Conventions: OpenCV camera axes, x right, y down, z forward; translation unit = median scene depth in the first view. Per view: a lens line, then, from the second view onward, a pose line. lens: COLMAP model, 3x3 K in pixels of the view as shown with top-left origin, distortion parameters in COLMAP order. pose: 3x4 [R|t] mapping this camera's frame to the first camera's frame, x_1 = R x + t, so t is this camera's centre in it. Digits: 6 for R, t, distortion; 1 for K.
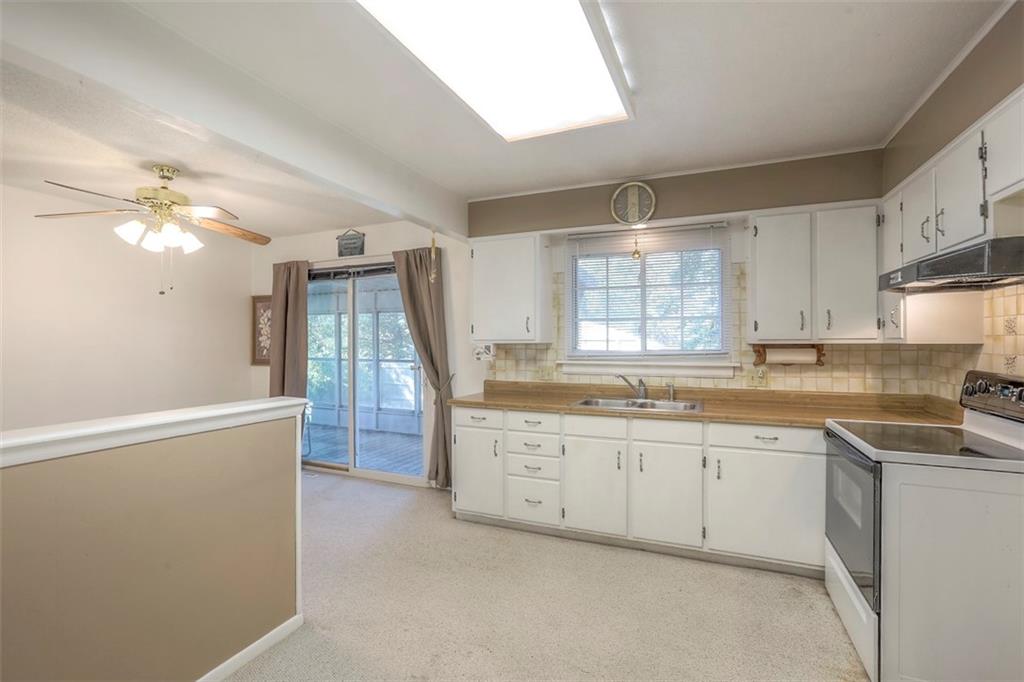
lens RADIAL K [[470.5, 0, 510.0], [0, 470.5, 340.3], [0, 0, 1]] dist [-0.042783, 0.012078]
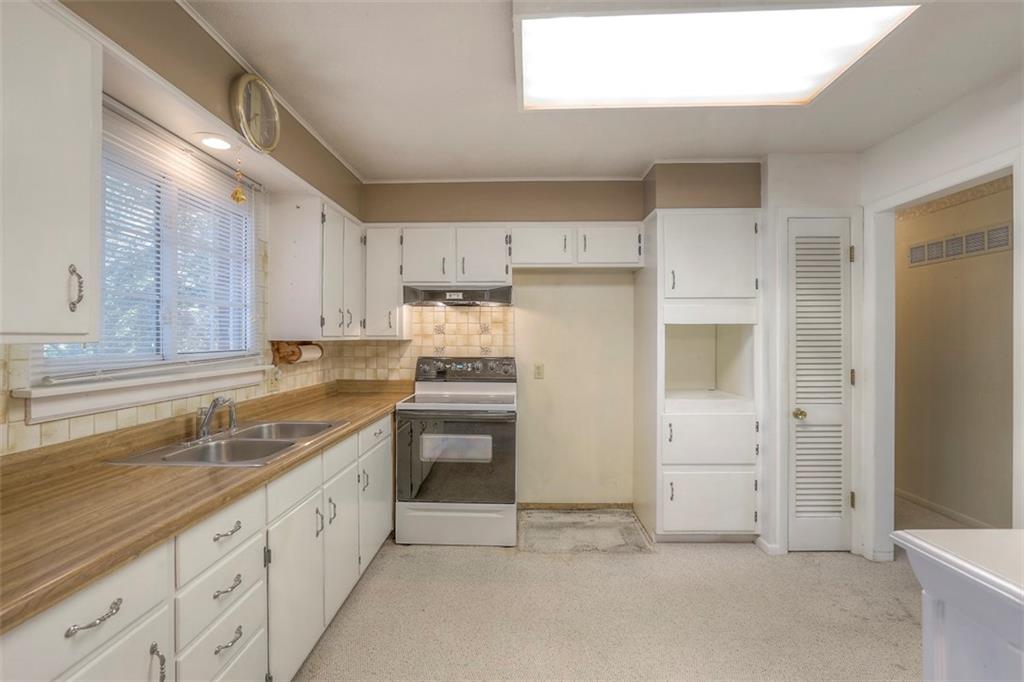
lens RADIAL K [[470.5, 0, 504.4], [0, 470.5, 339.0], [0, 0, 1]] dist [-0.042783, 0.012078]
pose [[-0.358688, -0.000168, 0.933457, -0.409429], [-0.001787, 0.999998, -0.000507, 0.003620], [-0.933456, -0.001850, -0.358688, 0.897318]]
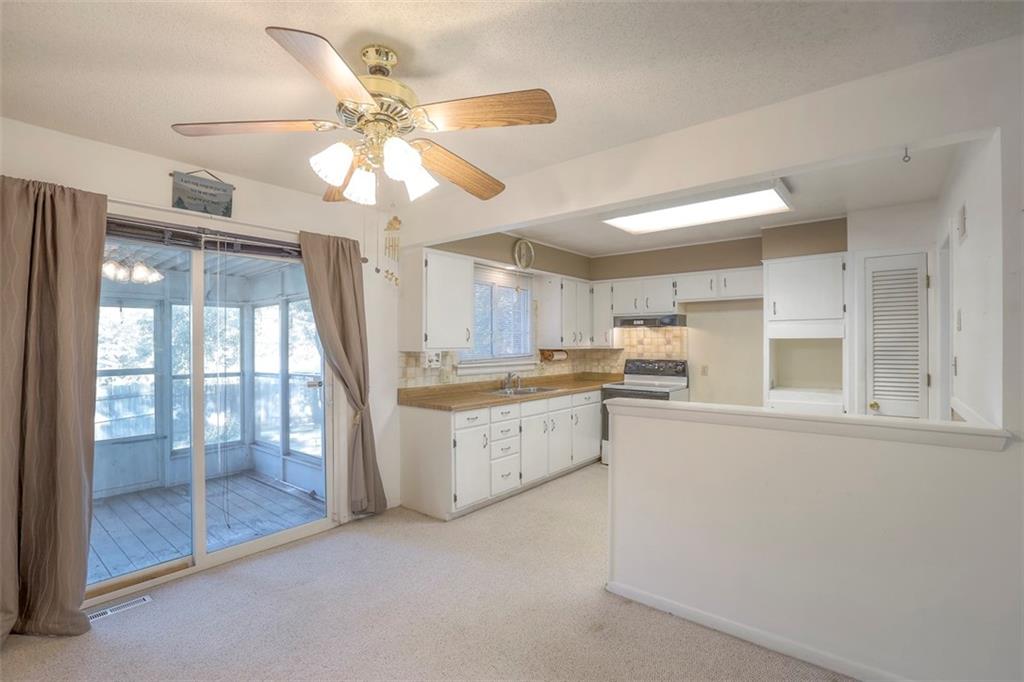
lens RADIAL K [[470.5, 0, 506.1], [0, 470.5, 343.5], [0, 0, 1]] dist [-0.042783, 0.012078]
pose [[0.281344, 0.001989, 0.959605, -1.147923], [-0.000365, 0.999998, -0.001966, -0.010275], [-0.959607, 0.000202, 0.281344, 0.626267]]
